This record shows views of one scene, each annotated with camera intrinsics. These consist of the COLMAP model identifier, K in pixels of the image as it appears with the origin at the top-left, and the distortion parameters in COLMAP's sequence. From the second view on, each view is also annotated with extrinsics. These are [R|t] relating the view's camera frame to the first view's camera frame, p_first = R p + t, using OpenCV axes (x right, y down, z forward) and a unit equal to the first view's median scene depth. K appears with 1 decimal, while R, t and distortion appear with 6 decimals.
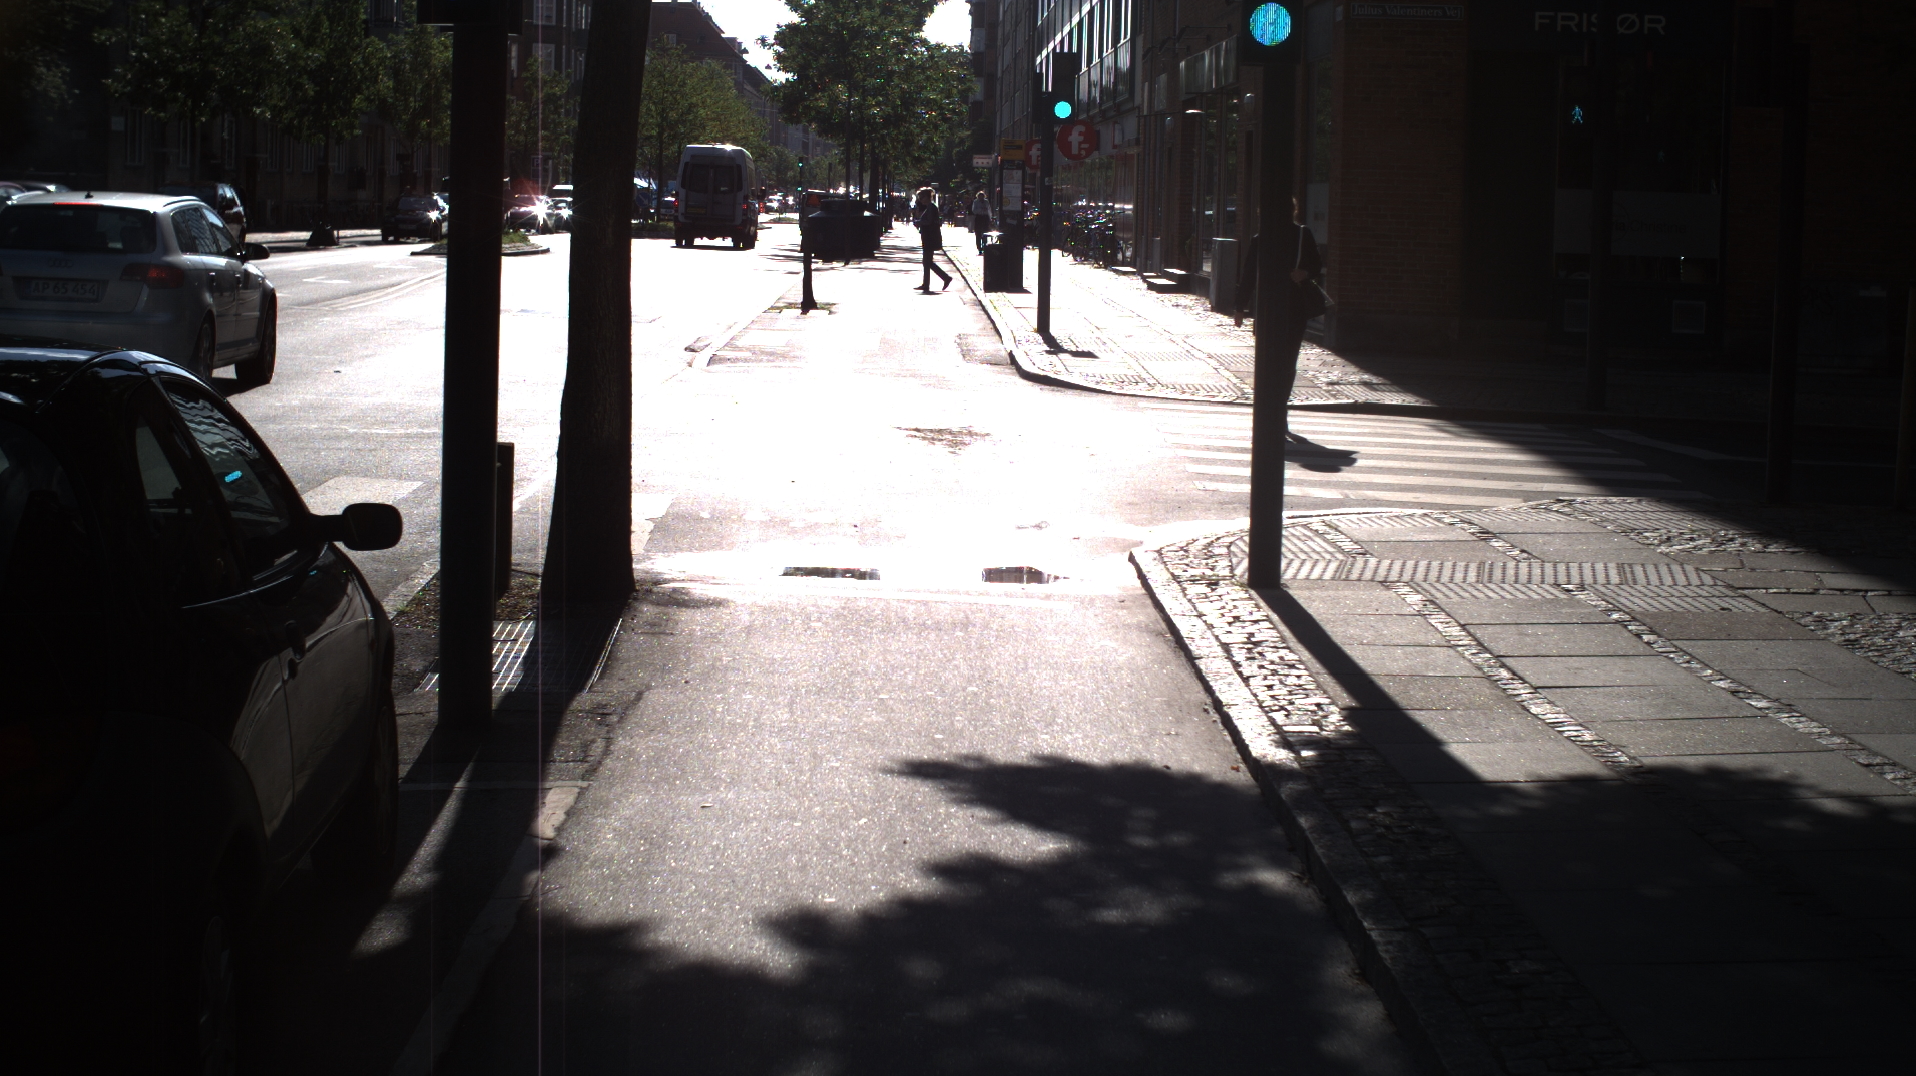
lens RADIAL K [[3452.6, 0, 958.0], [0, 3452.6, 538.0], [0, 0, 1]] dist [-0.274326, 0.253487]
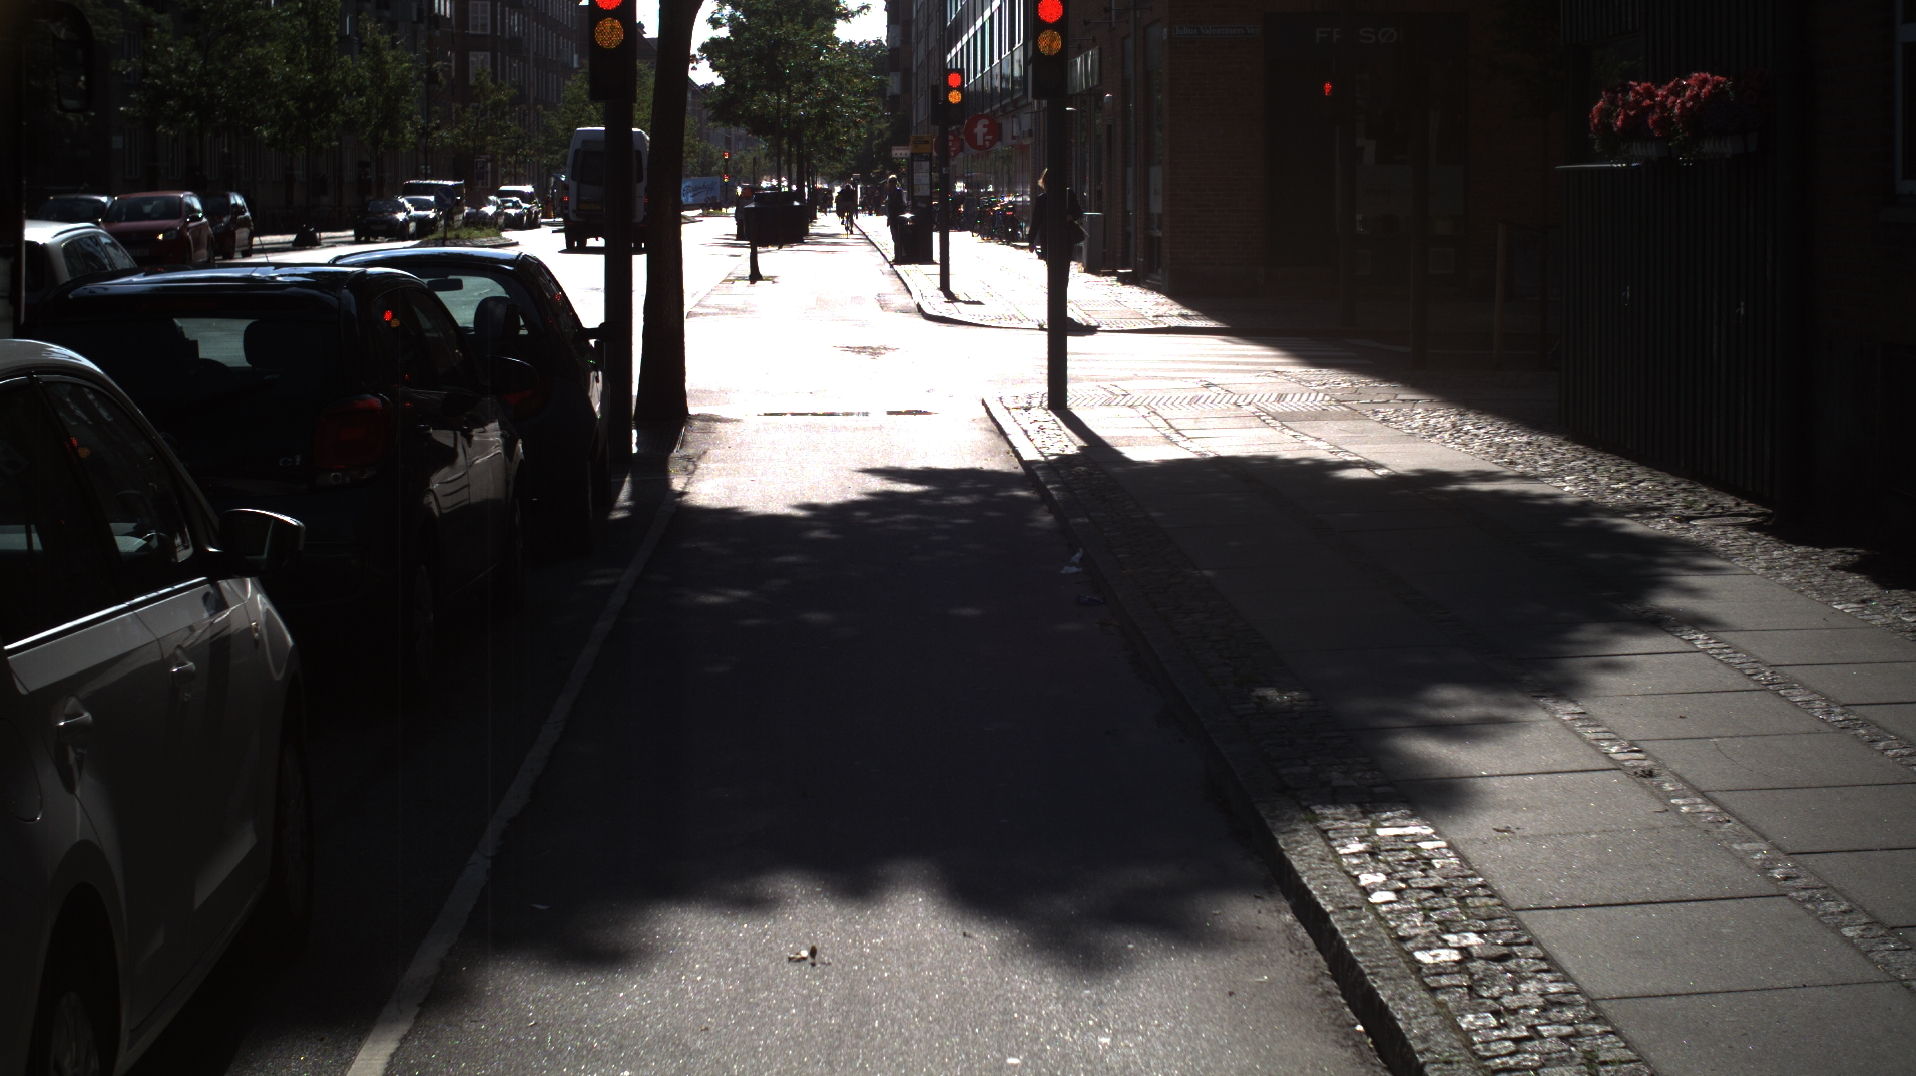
lens RADIAL K [[3452.6, 0, 958.0], [0, 3452.6, 538.0], [0, 0, 1]] dist [-0.274326, 0.253487]
pose [[0.999371, -0.029559, 0.019604, 0.002232], [0.029498, 0.999559, 0.003417, 0.029205], [-0.019696, -0.002837, 0.999802, -0.284877]]
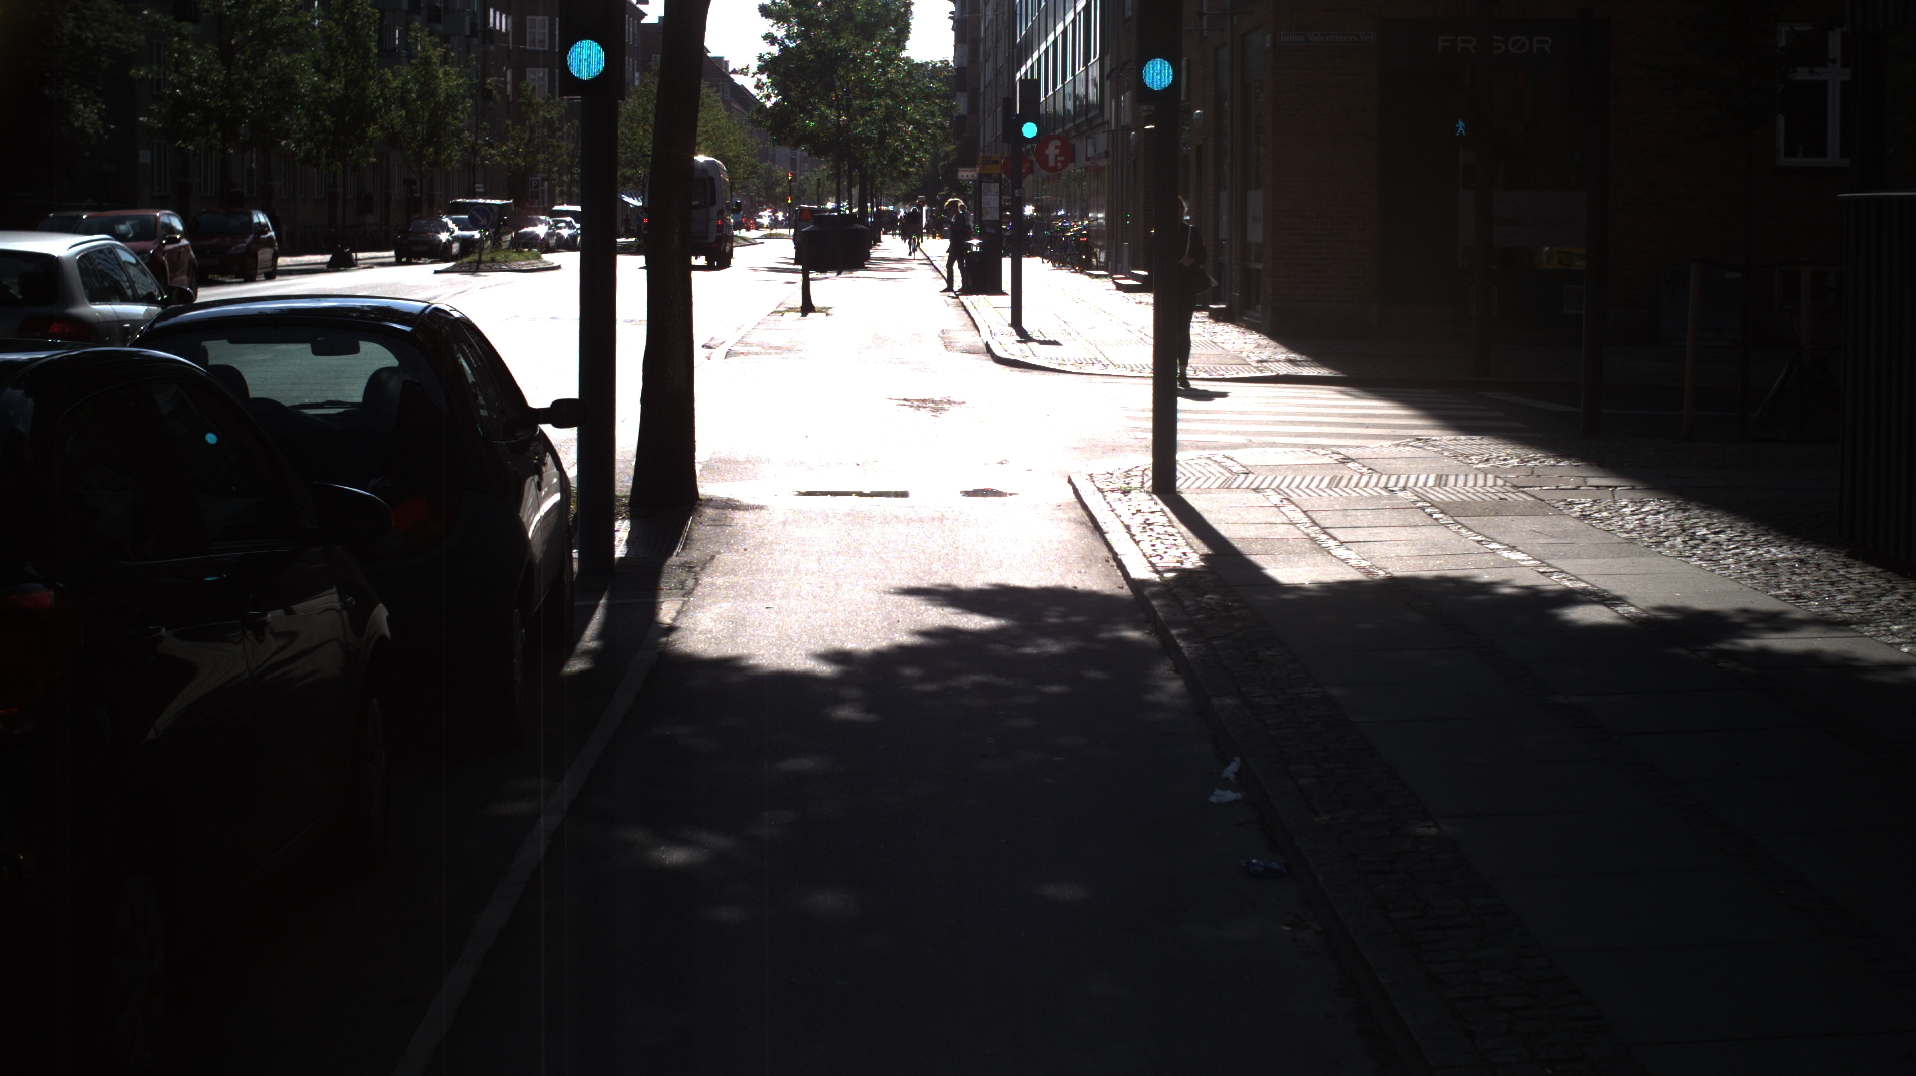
lens RADIAL K [[3452.6, 0, 958.0], [0, 3452.6, 538.0], [0, 0, 1]] dist [-0.274326, 0.253487]
pose [[0.999787, -0.020568, 0.001529, 0.002542], [0.020574, 0.999782, -0.003621, 0.014594], [-0.001454, 0.003652, 0.999992, -0.142544]]
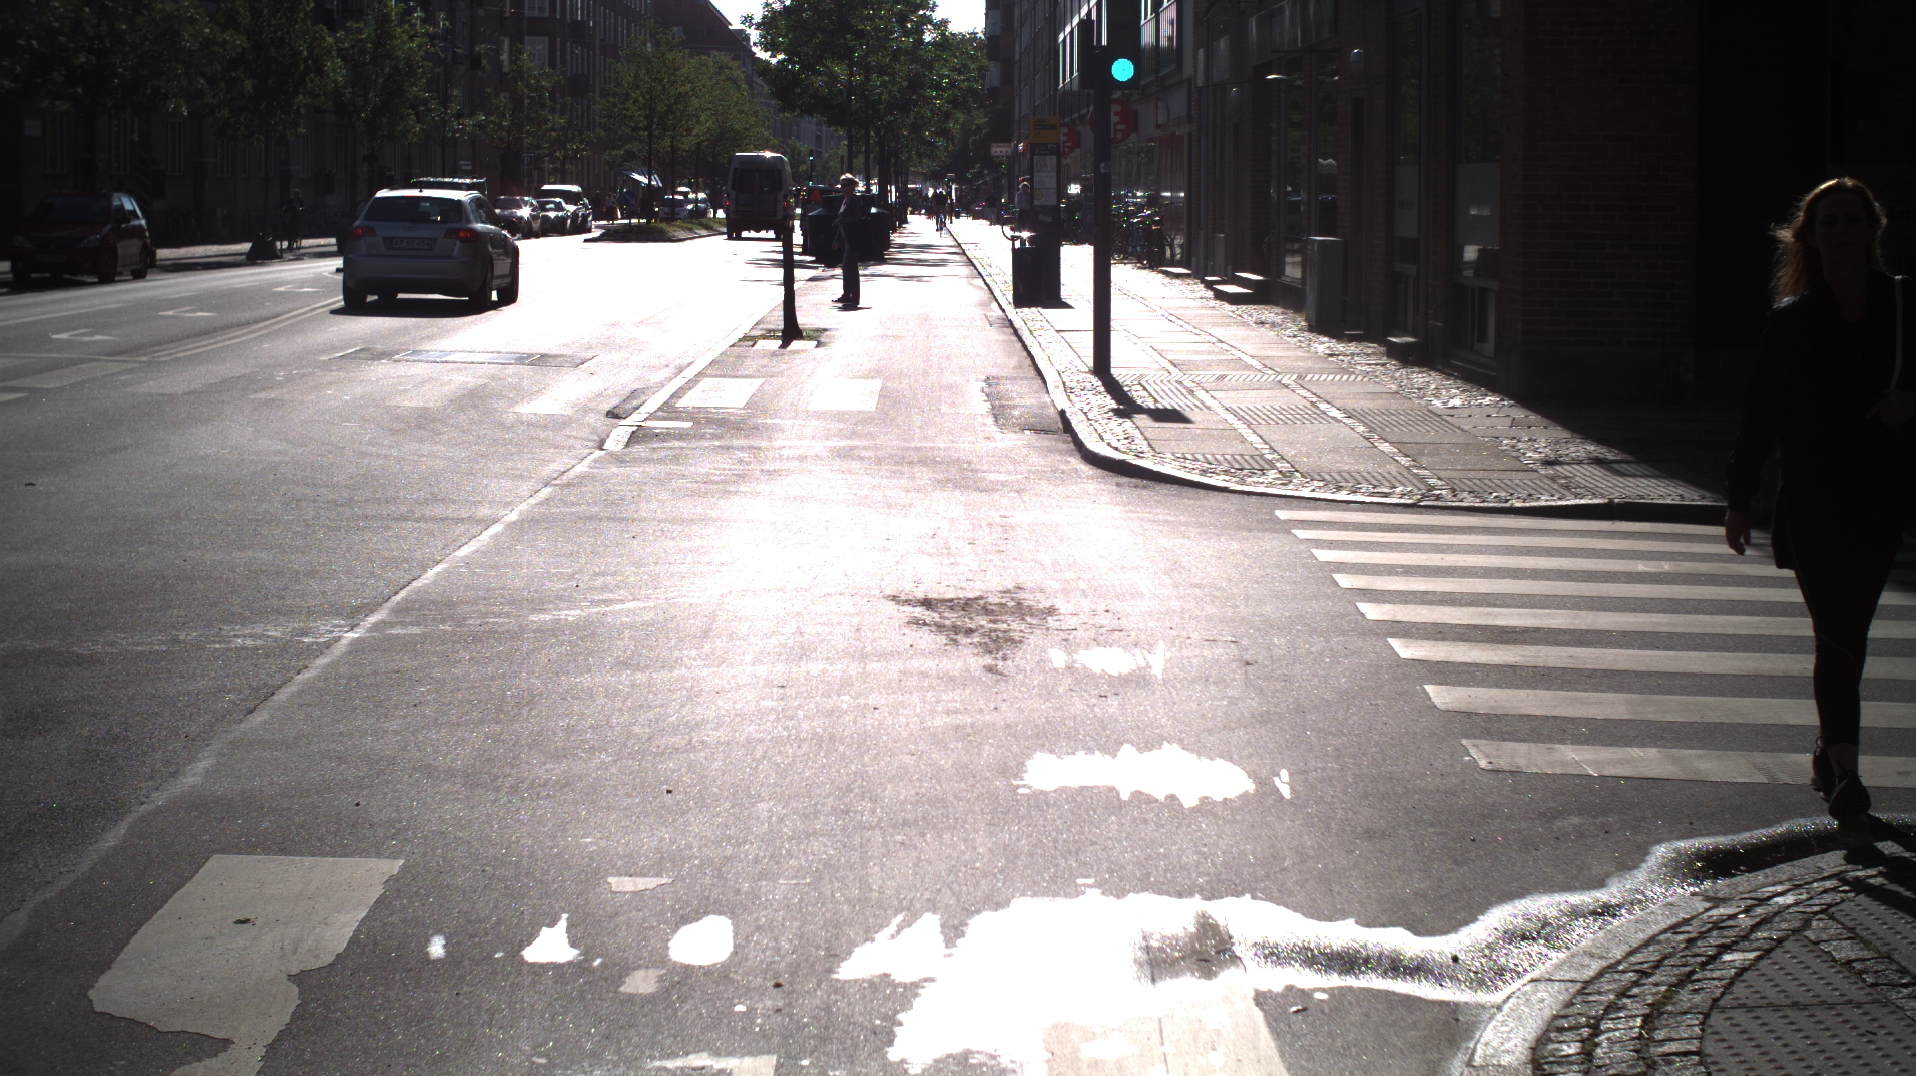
lens RADIAL K [[3452.6, 0, 958.0], [0, 3452.6, 538.0], [0, 0, 1]] dist [-0.274326, 0.253487]
pose [[0.999763, -0.020661, -0.006927, -0.001670], [0.020680, 0.999783, 0.002641, -0.029319], [0.006871, -0.002783, 0.999973, 0.285344]]
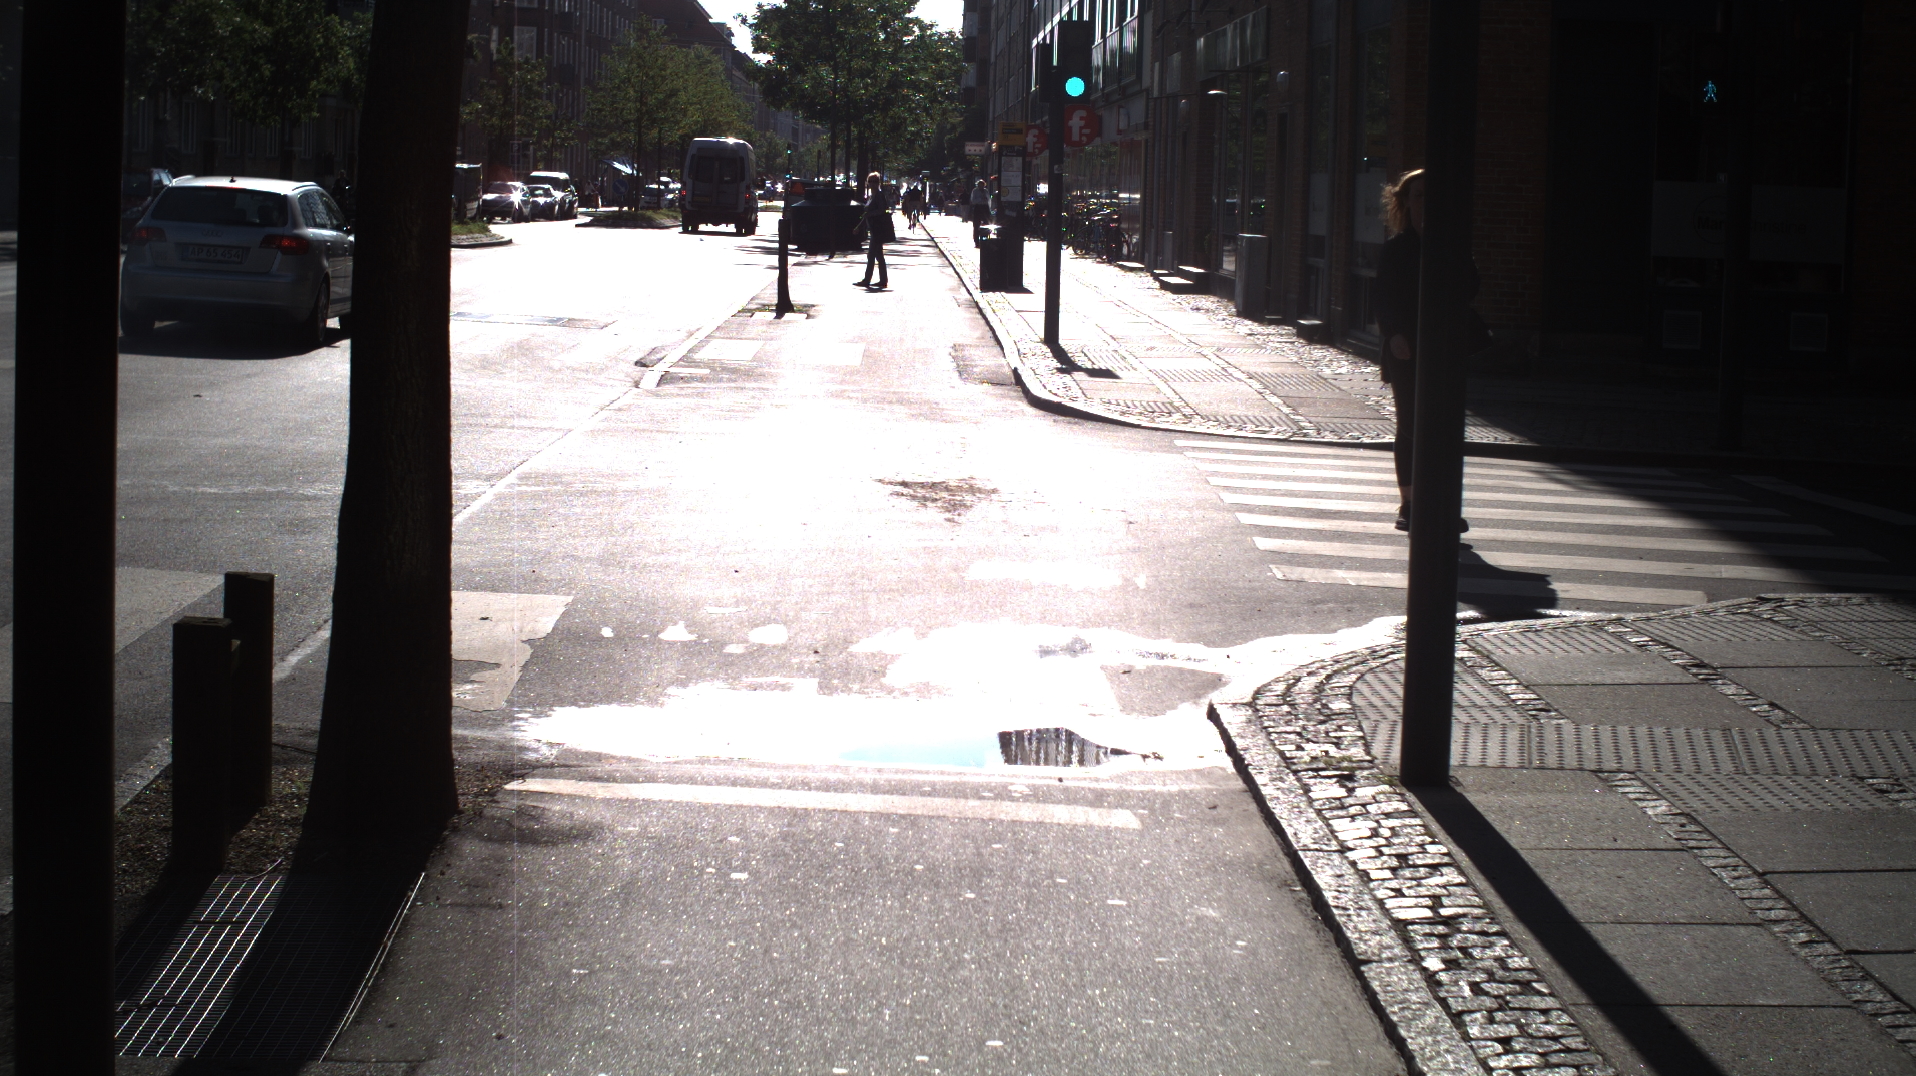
lens RADIAL K [[3452.6, 0, 958.0], [0, 3452.6, 538.0], [0, 0, 1]] dist [-0.274326, 0.253487]
pose [[0.999987, 0.003964, 0.003140, -0.001356], [-0.003975, 0.999986, 0.003507, -0.014676], [-0.003126, -0.003519, 0.999989, 0.142558]]
